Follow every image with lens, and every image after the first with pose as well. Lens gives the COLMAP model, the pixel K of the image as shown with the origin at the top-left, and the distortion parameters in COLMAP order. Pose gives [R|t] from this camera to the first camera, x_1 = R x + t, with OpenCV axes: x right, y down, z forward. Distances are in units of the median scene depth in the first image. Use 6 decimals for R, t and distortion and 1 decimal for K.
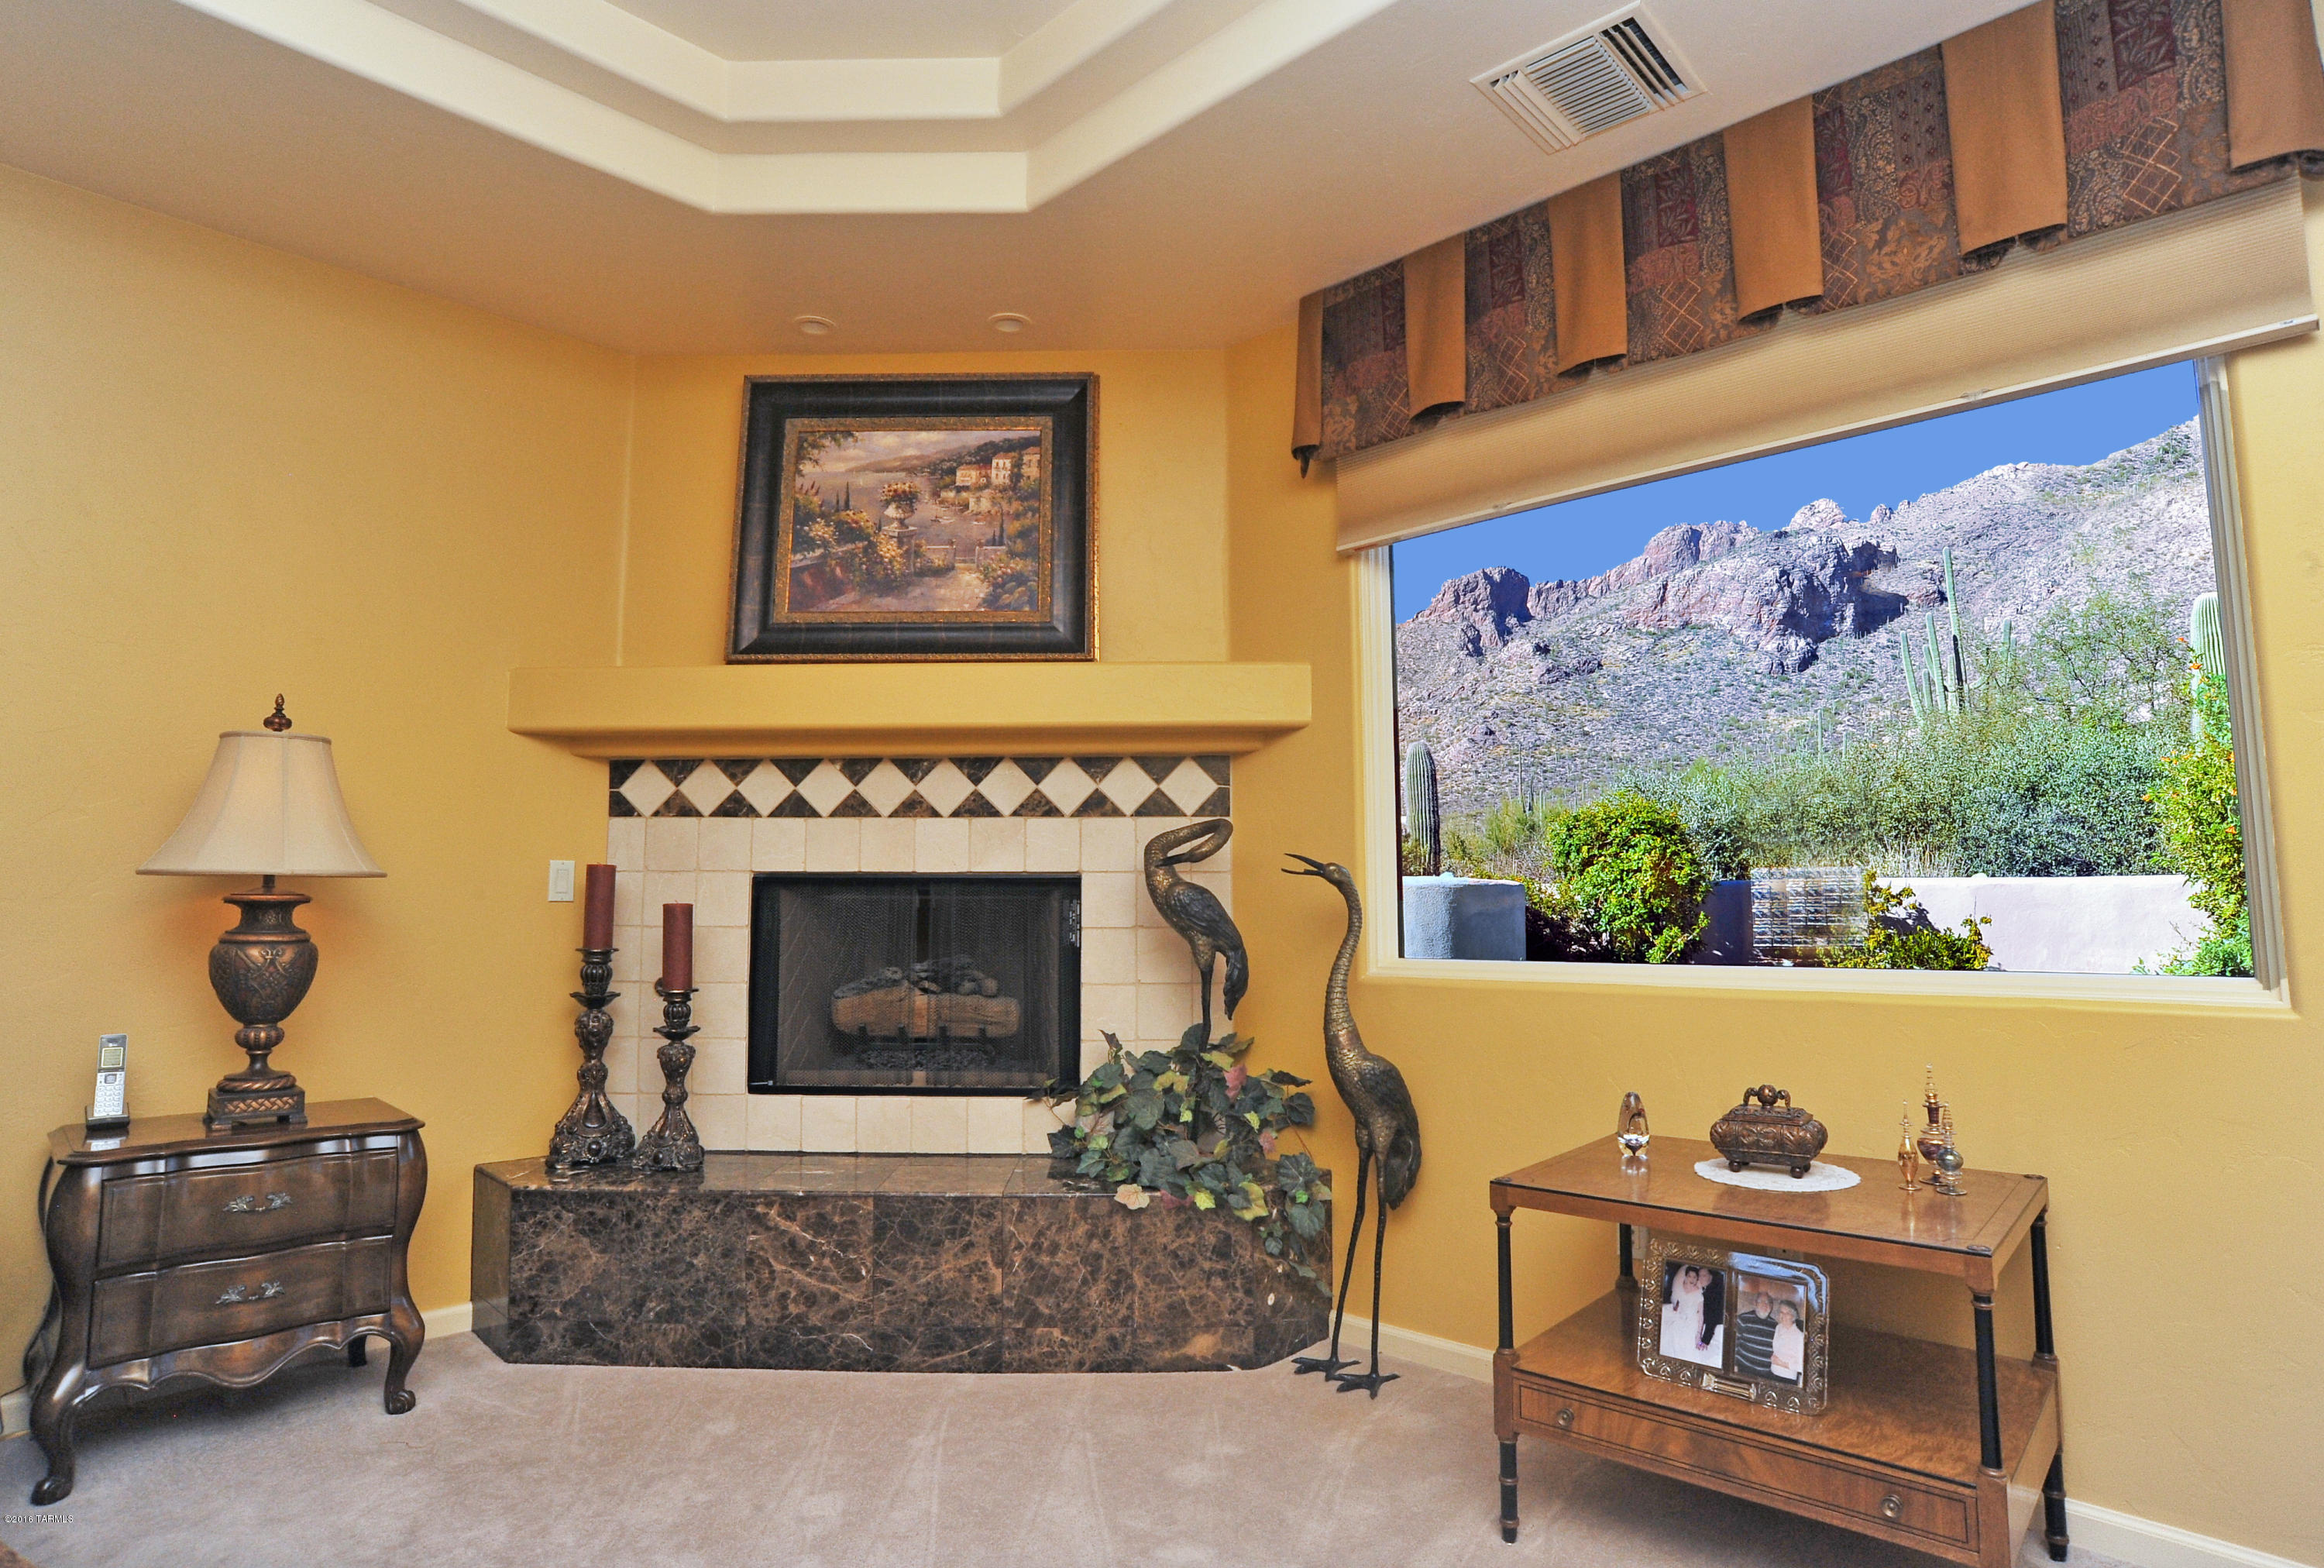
lens RADIAL K [[1222.2, 0, 1162.0], [0, 1222.2, 784.0], [0, 0, 1]] dist [-0.079762, 0.000455]
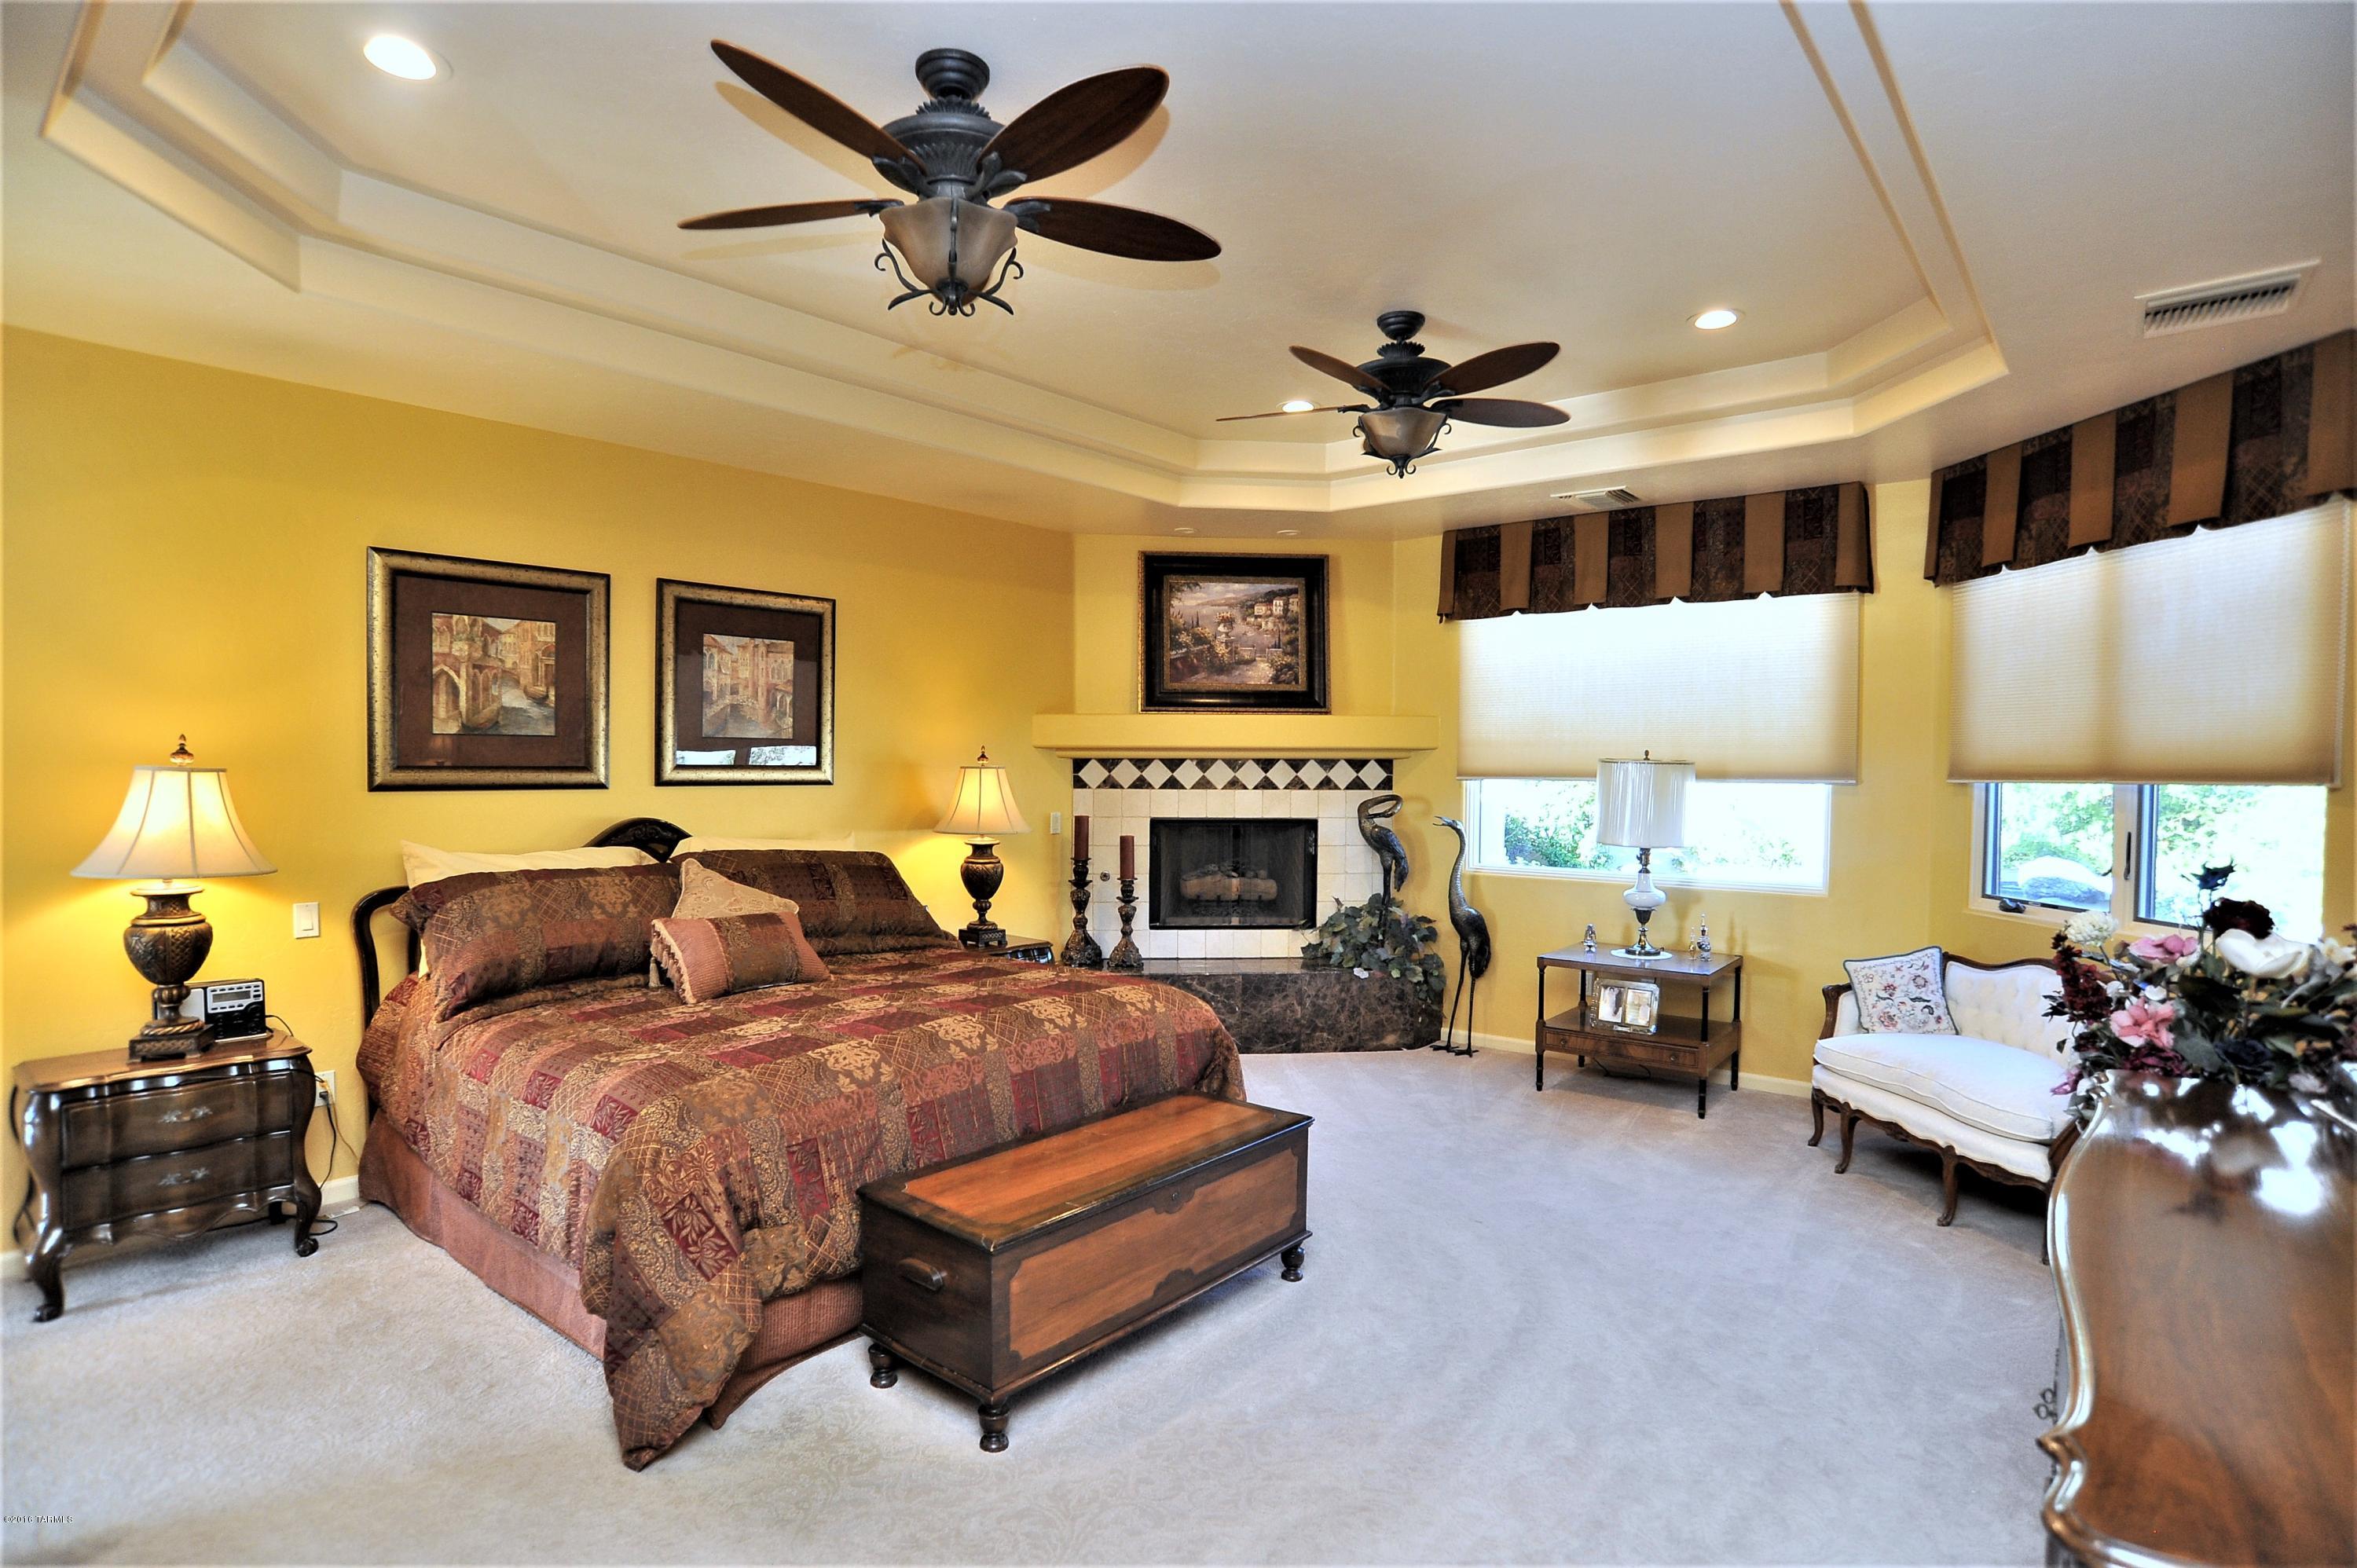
lens RADIAL K [[1188.0, 0, 1204.8], [0, 1188.0, 800.5], [0, 0, 1]] dist [-0.100805, 0.050592]
pose [[0.997301, 0.006463, 0.073139, -0.398644], [-0.016052, 0.991214, 0.131287, -0.209167], [-0.071648, -0.132107, 0.988643, -0.901972]]
